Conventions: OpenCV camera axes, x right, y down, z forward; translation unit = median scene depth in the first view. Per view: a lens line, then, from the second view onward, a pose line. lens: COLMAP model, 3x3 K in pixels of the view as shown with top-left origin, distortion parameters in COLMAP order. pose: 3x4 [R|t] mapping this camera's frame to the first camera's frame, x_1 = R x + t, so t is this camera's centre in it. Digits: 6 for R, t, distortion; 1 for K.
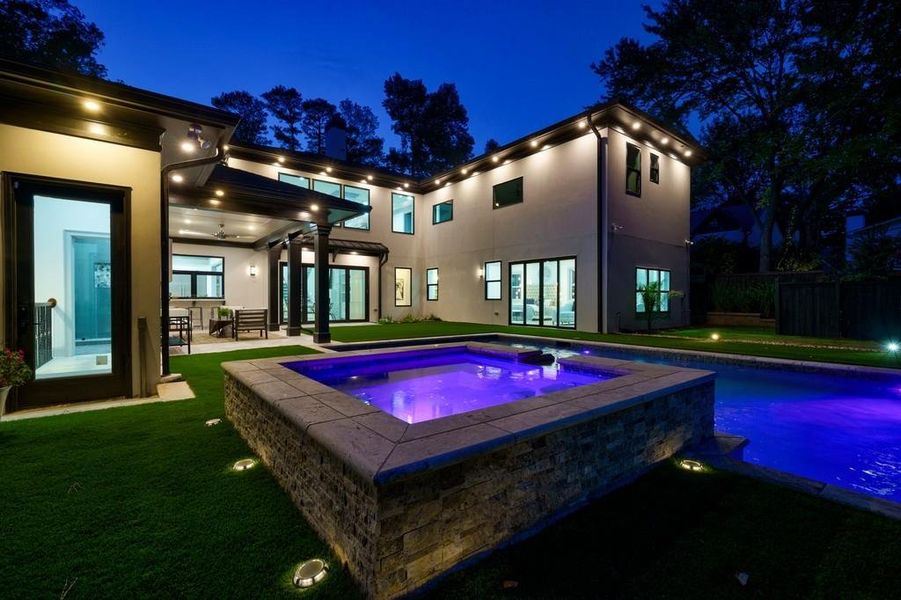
lens RADIAL K [[414.0, 0, 453.7], [0, 414.0, 304.6], [0, 0, 1]] dist [-0.002055, -0.000160]
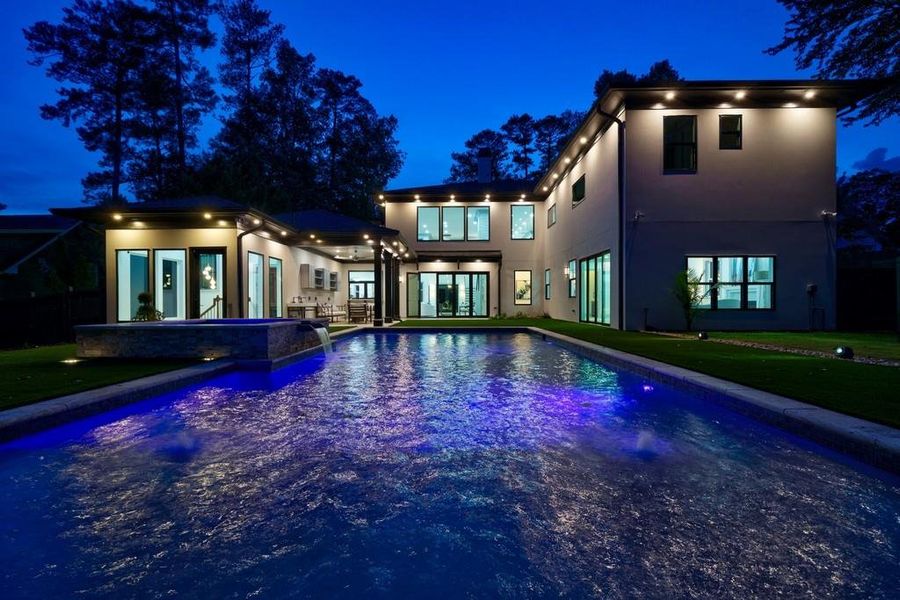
lens RADIAL K [[413.5, 0, 443.1], [0, 413.5, 308.8], [0, 0, 1]] dist [-0.002055, -0.000160]
pose [[0.755549, 0.003624, -0.655082, 0.454744], [-0.003935, 0.999992, 0.000994, 0.015026], [0.655080, 0.001827, 0.755557, 0.016759]]
